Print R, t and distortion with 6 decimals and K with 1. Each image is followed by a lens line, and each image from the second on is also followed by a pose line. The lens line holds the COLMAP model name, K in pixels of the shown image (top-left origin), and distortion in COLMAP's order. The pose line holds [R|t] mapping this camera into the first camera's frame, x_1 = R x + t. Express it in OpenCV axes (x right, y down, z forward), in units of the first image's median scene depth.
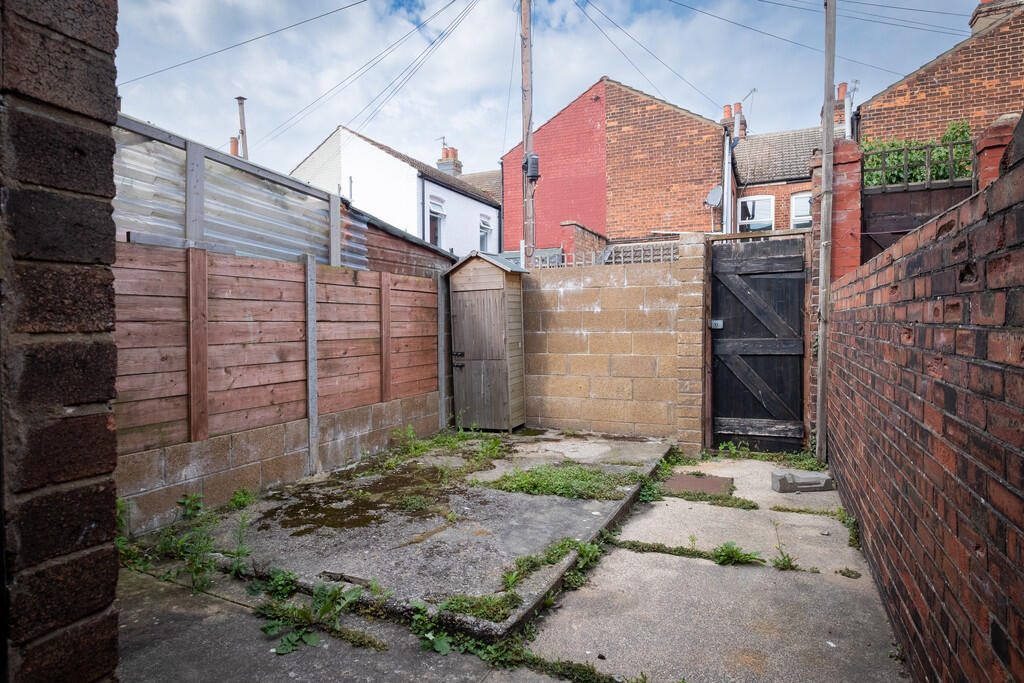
lens RADIAL K [[572.7, 0, 509.8], [0, 572.7, 347.9], [0, 0, 1]] dist [-0.000811, 0.000501]
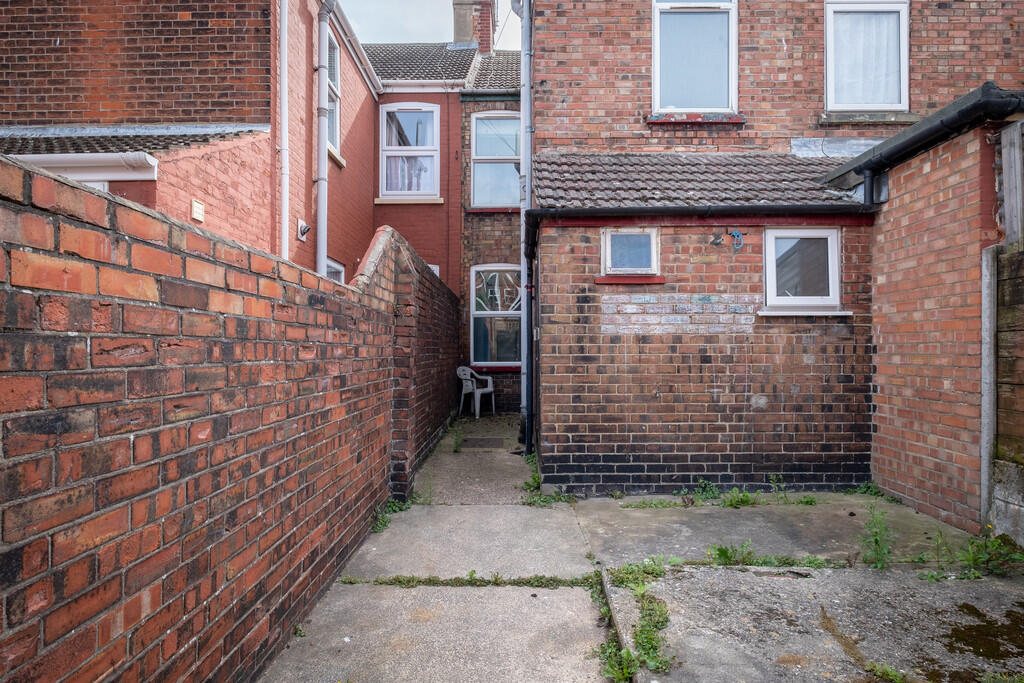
lens RADIAL K [[572.7, 0, 511.1], [0, 572.7, 340.7], [0, 0, 1]] dist [-0.000811, 0.000501]
pose [[-0.911803, 0.010527, -0.410493, 0.583322], [-0.000410, 0.999647, 0.026547, -0.058323], [0.410628, 0.024374, -0.911477, 1.703302]]
